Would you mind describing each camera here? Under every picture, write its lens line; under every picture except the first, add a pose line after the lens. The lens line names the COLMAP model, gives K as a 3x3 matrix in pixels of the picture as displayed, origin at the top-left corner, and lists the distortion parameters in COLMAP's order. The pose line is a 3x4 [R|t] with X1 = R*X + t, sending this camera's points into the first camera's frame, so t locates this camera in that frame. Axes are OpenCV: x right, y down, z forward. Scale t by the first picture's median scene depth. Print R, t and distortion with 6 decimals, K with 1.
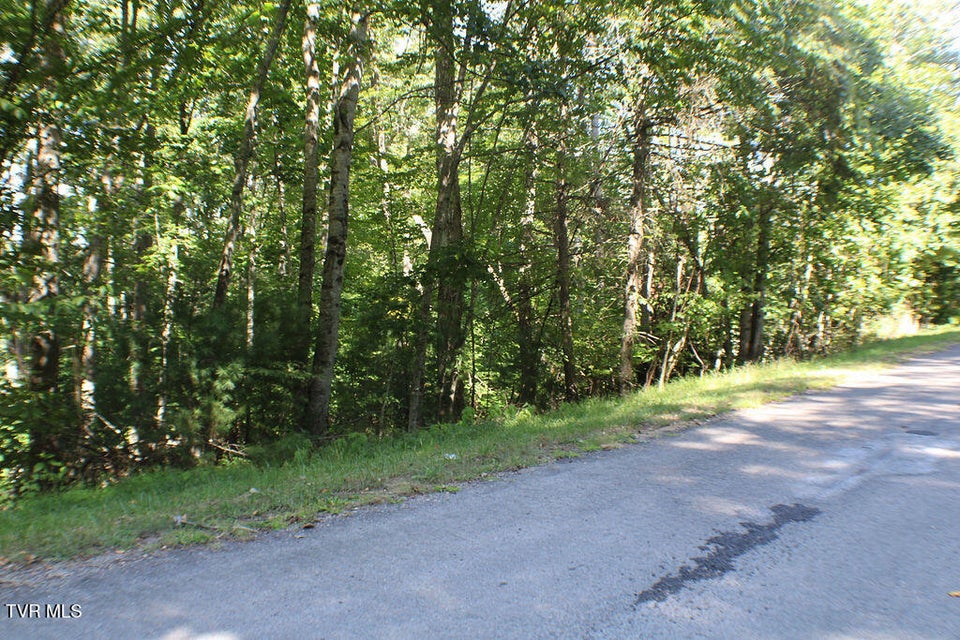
lens RADIAL K [[931.9, 0, 479.2], [0, 931.9, 313.7], [0, 0, 1]] dist [-0.153879, 0.000000]
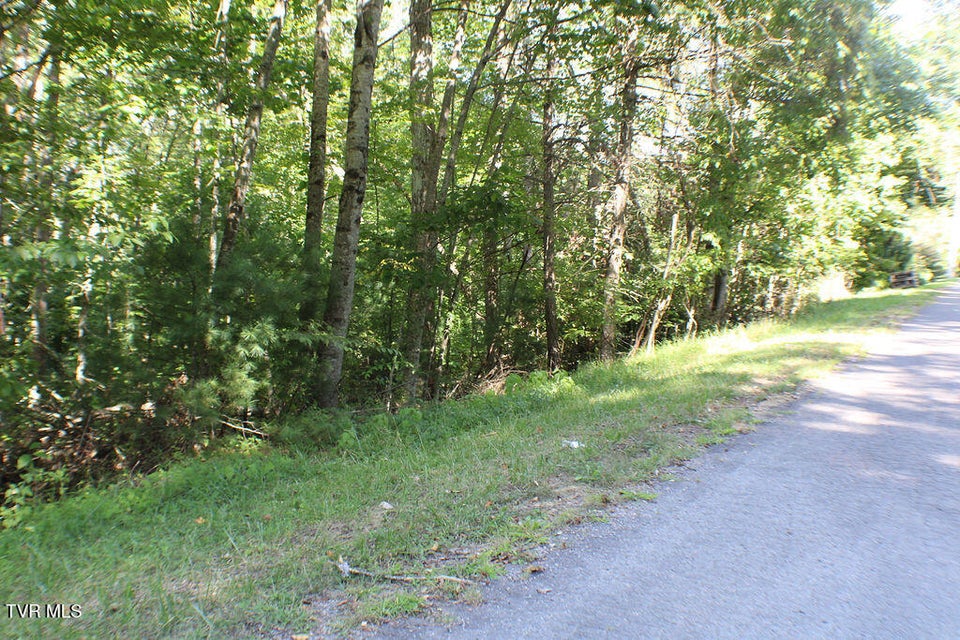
lens RADIAL K [[931.9, 0, 480.6], [0, 931.9, 317.9], [0, 0, 1]] dist [-0.153879, 0.000000]
pose [[0.991256, 0.015293, 0.131063, -0.093592], [-0.022692, 0.998220, 0.055153, 0.000860], [-0.129986, -0.057644, 0.989839, 0.096077]]
